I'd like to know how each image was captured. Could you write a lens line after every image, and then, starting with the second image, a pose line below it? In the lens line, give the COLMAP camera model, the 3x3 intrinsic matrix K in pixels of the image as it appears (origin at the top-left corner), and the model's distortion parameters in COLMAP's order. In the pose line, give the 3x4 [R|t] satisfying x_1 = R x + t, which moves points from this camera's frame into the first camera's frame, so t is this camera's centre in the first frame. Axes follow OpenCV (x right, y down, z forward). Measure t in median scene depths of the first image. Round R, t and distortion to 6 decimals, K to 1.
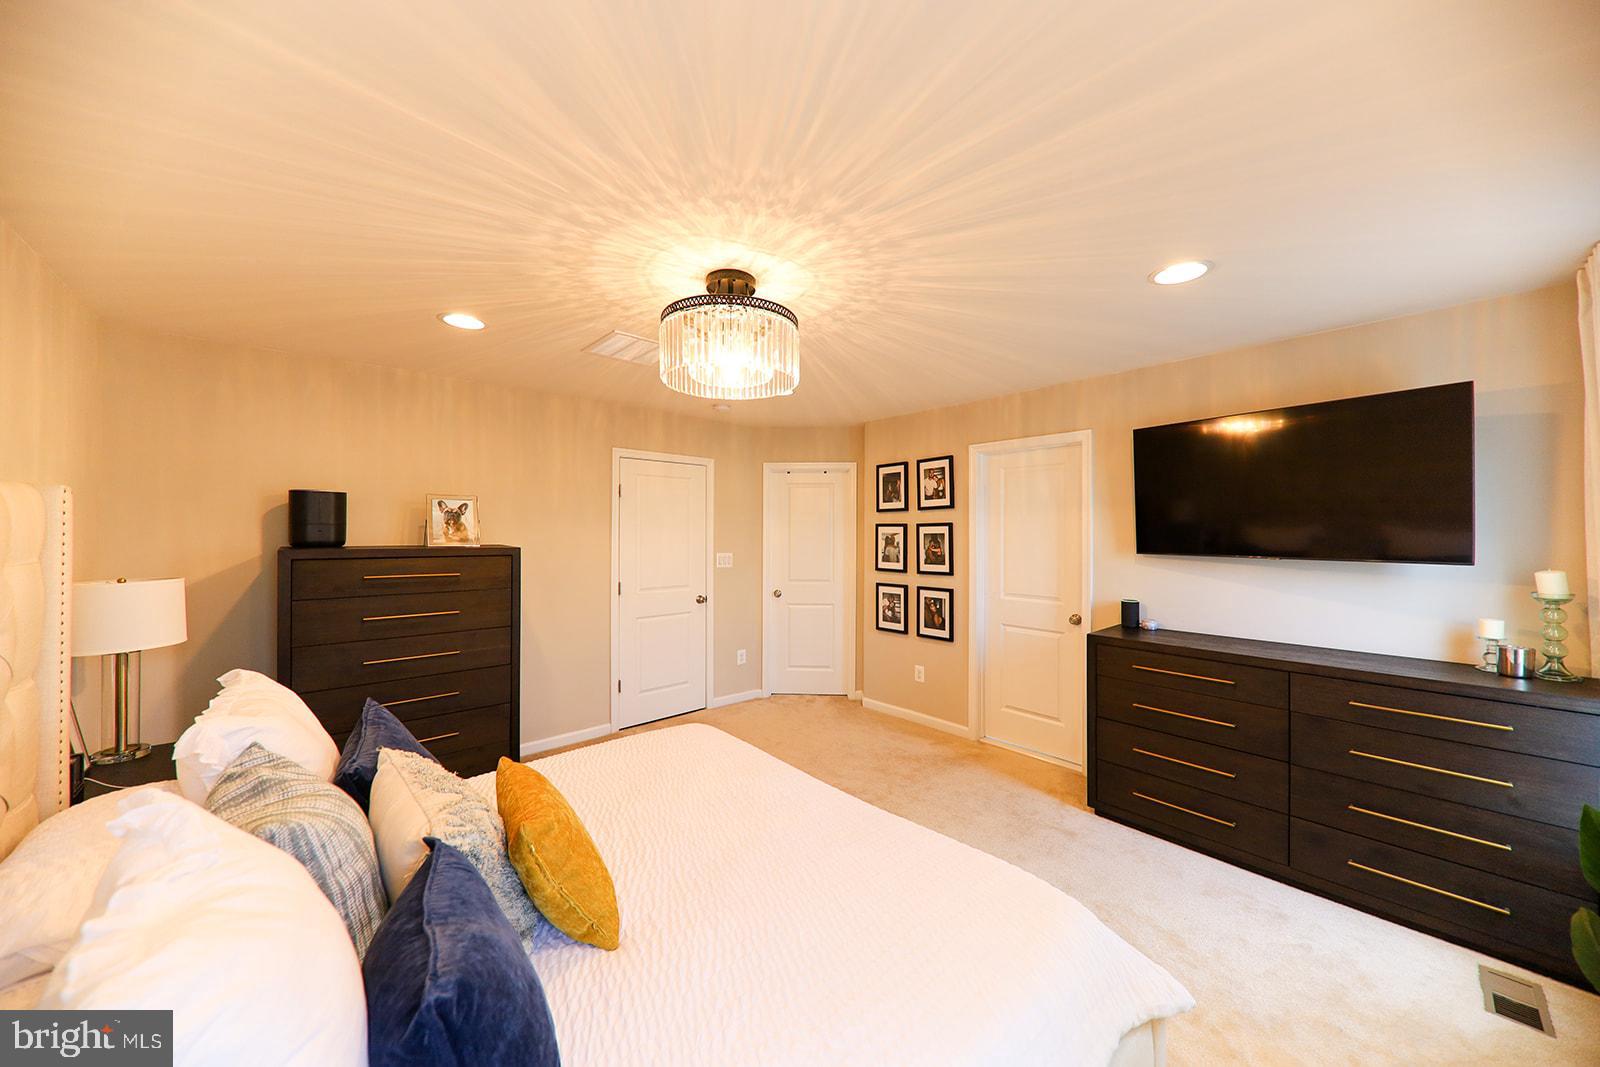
lens RADIAL K [[555.3, 0, 800.3], [0, 555.3, 531.8], [0, 0, 1]] dist [0.013008, -0.007703]
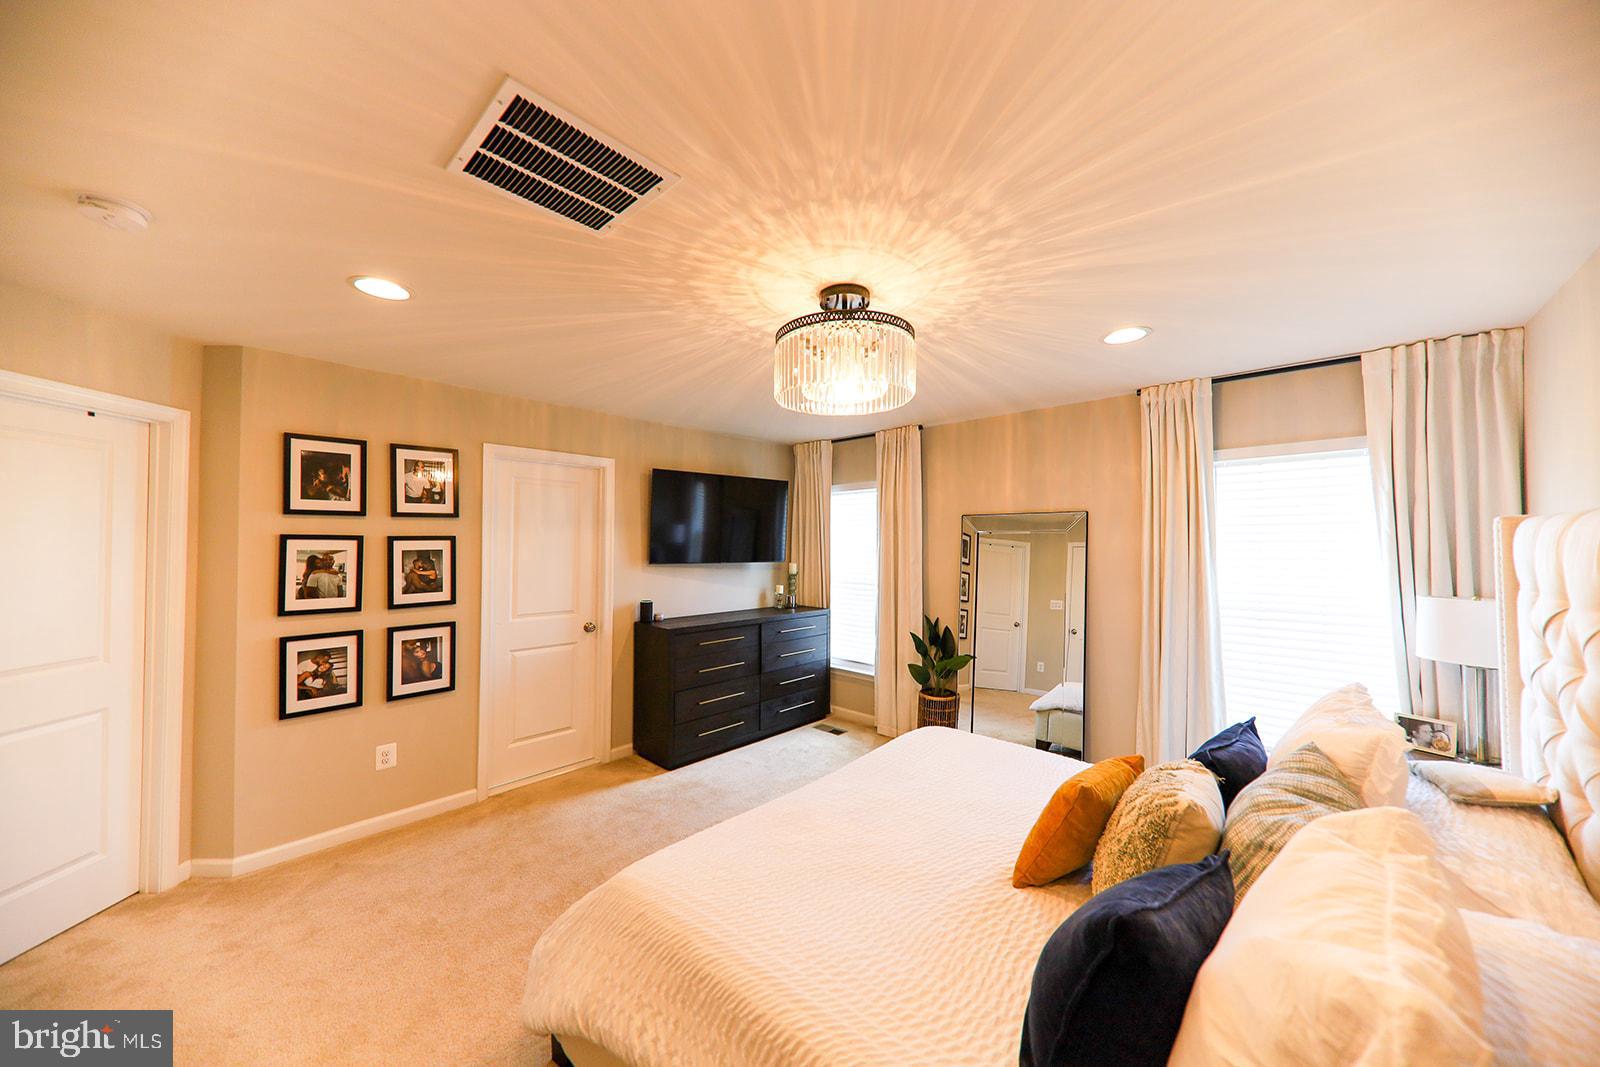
lens RADIAL K [[555.3, 0, 800.3], [0, 555.3, 531.8], [0, 0, 1]] dist [0.013008, -0.007703]
pose [[-0.092533, 0.019462, 0.995519, -0.537814], [-0.002953, 0.999799, -0.019820, -0.008091], [-0.995705, -0.004773, -0.092457, 0.579224]]
